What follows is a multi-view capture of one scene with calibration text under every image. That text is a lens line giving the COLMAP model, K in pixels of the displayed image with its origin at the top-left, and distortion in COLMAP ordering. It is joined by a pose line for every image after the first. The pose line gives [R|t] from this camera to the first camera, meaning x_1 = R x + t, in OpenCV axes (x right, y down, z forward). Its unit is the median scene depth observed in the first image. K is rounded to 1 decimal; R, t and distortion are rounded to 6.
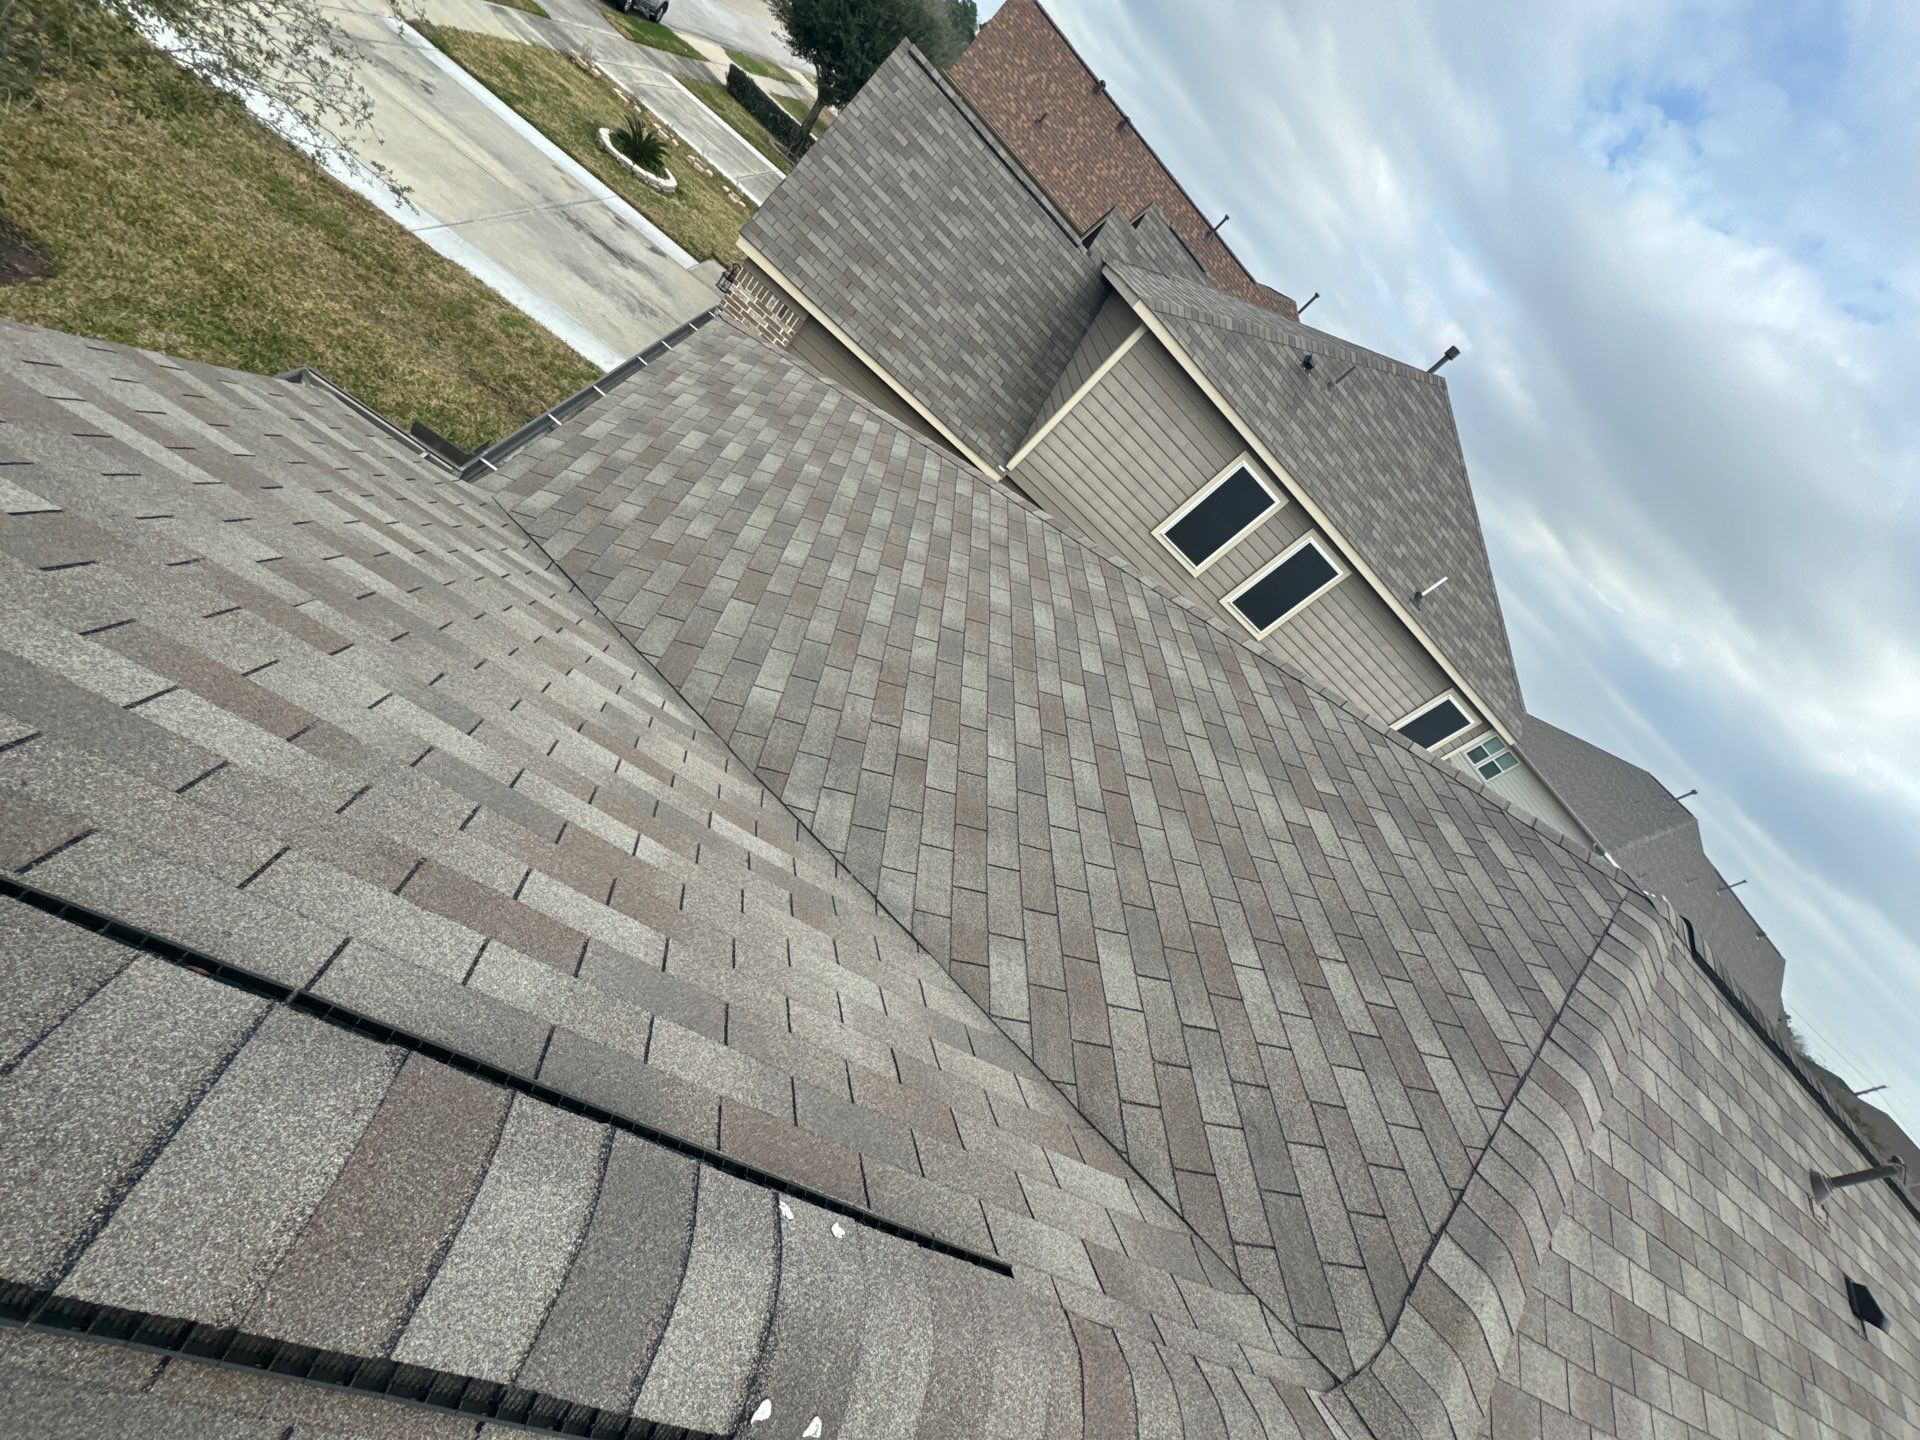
lens RADIAL K [[768.6, 0, 955.7], [0, 768.6, 721.6], [0, 0, 1]] dist [-0.004480, 0.000046]
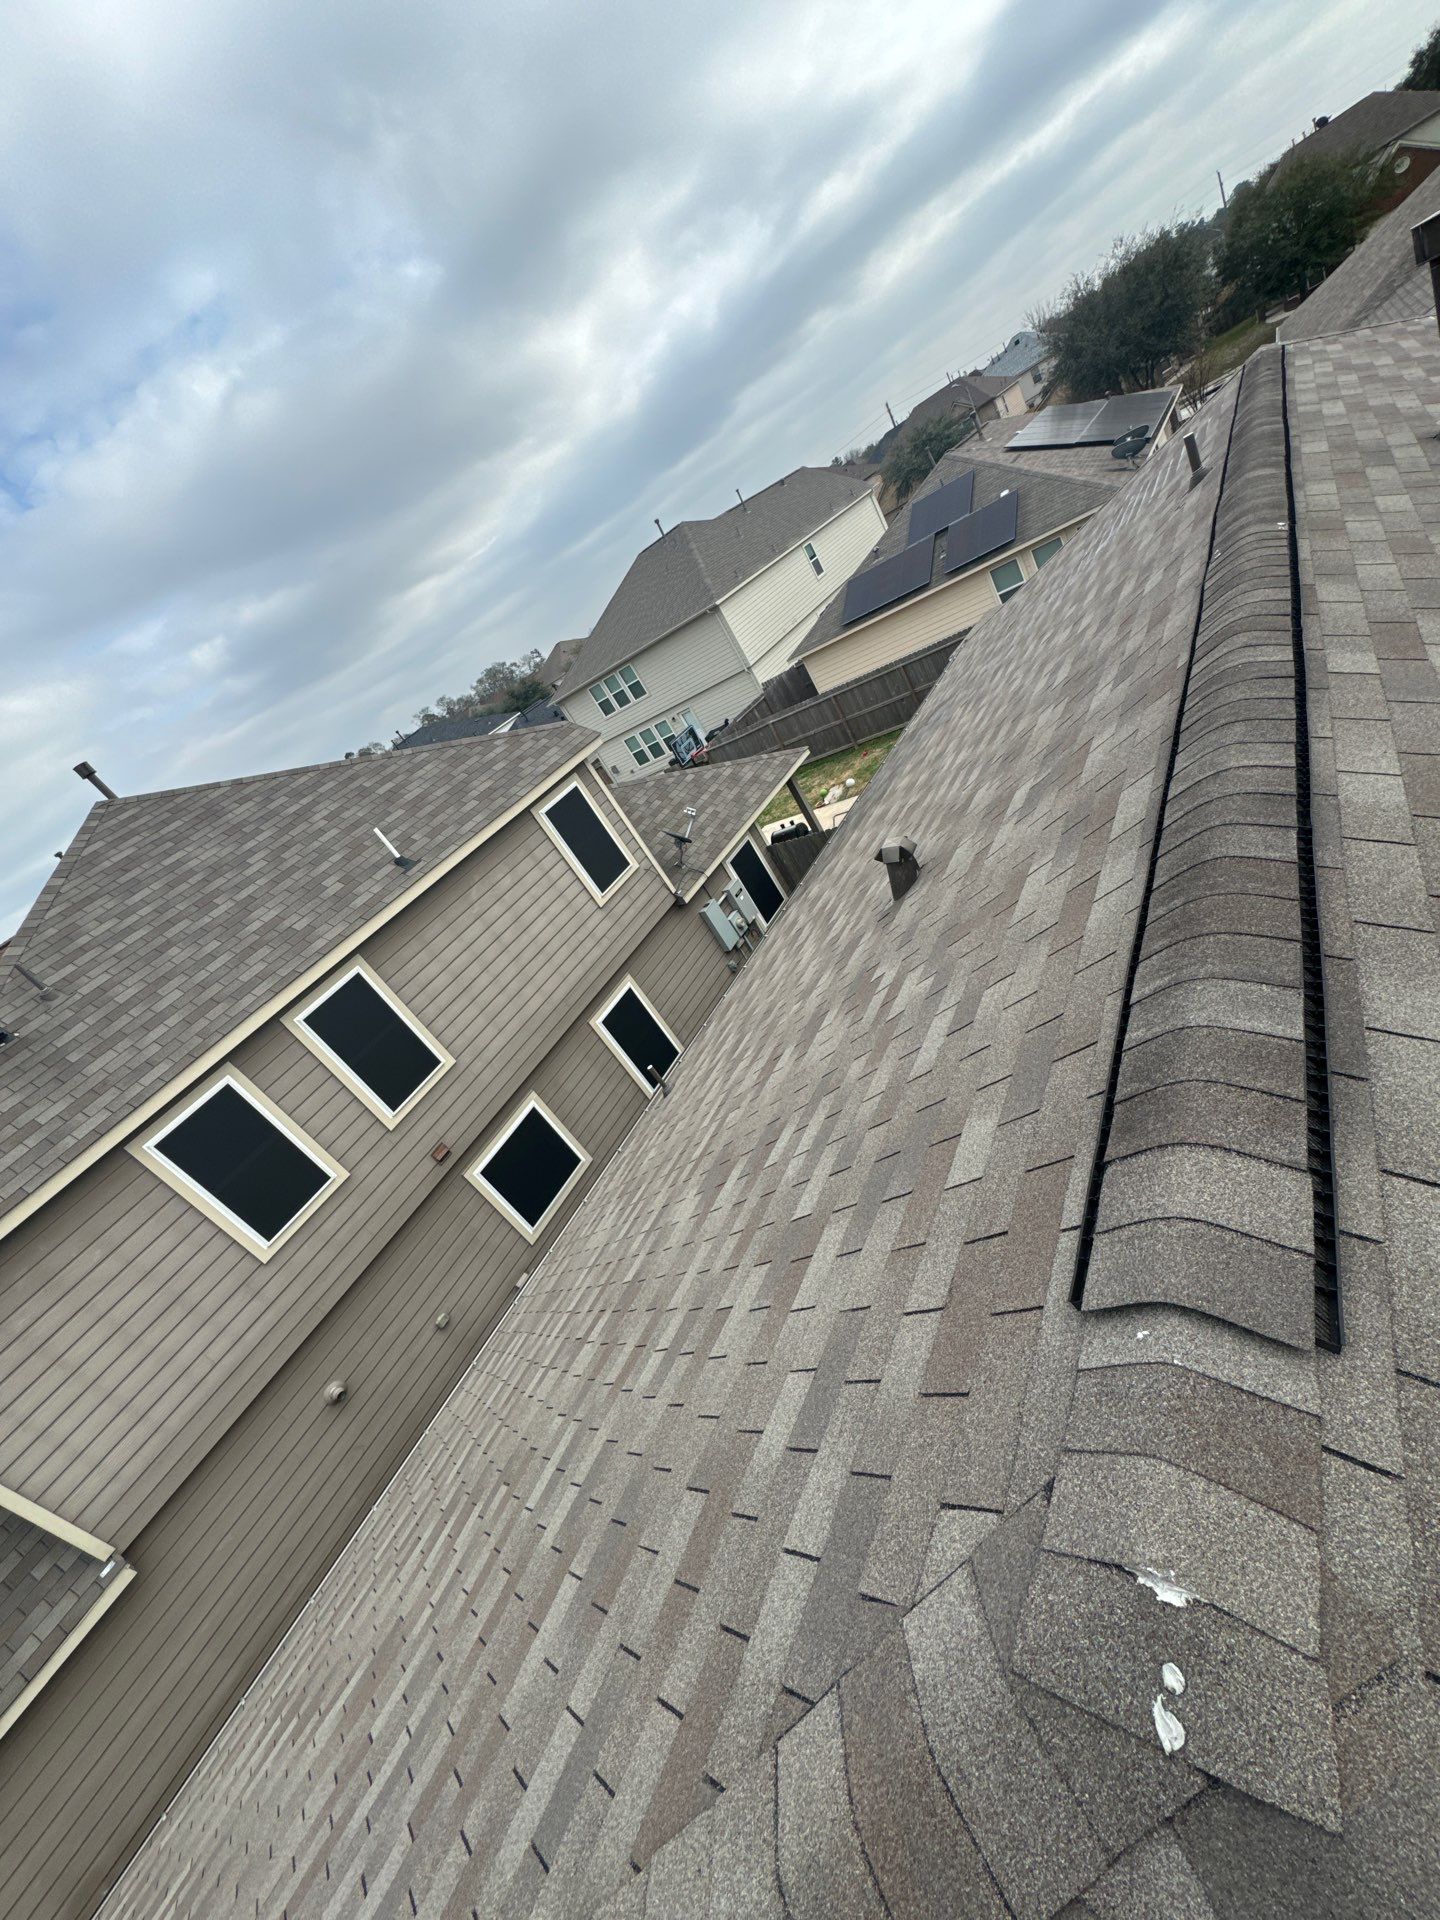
lens RADIAL K [[768.6, 0, 722.9], [0, 768.6, 963.6], [0, 0, 1]] dist [-0.004480, 0.000046]
pose [[-0.026765, -0.975039, 0.220413, 0.308013], [0.985303, 0.011481, 0.170432, 0.019051], [-0.168708, 0.221735, 0.960402, 0.228952]]
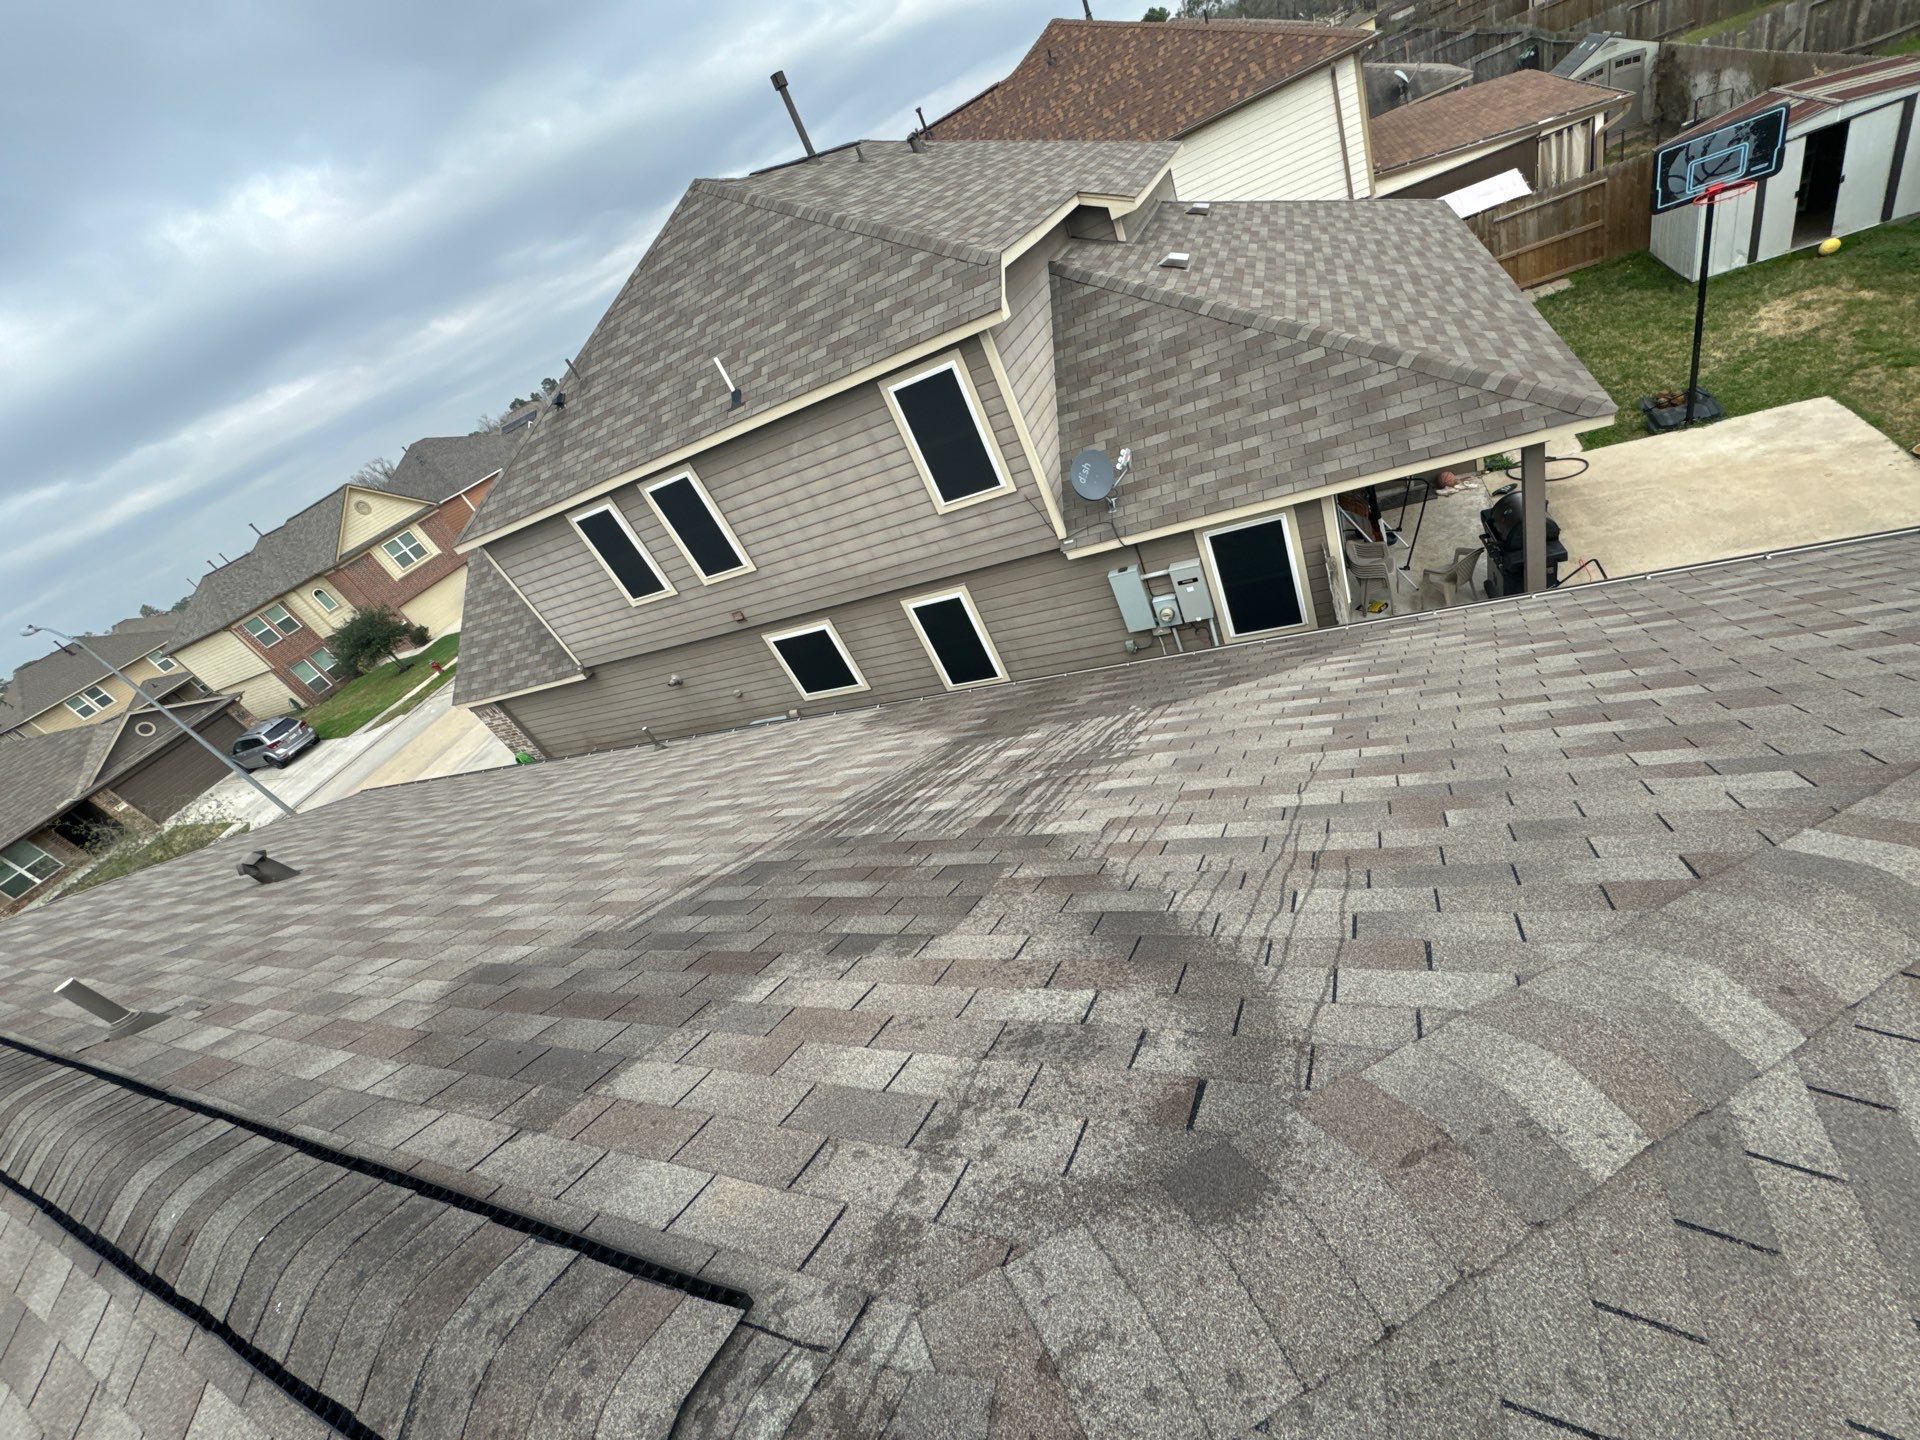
lens RADIAL K [[768.6, 0, 949.3], [0, 768.6, 717.3], [0, 0, 1]] dist [-0.004480, 0.000046]
pose [[0.376300, -0.621563, -0.687064, 0.947113], [0.511929, 0.757578, -0.404975, 0.478066], [0.772222, -0.199336, 0.603273, 0.585047]]
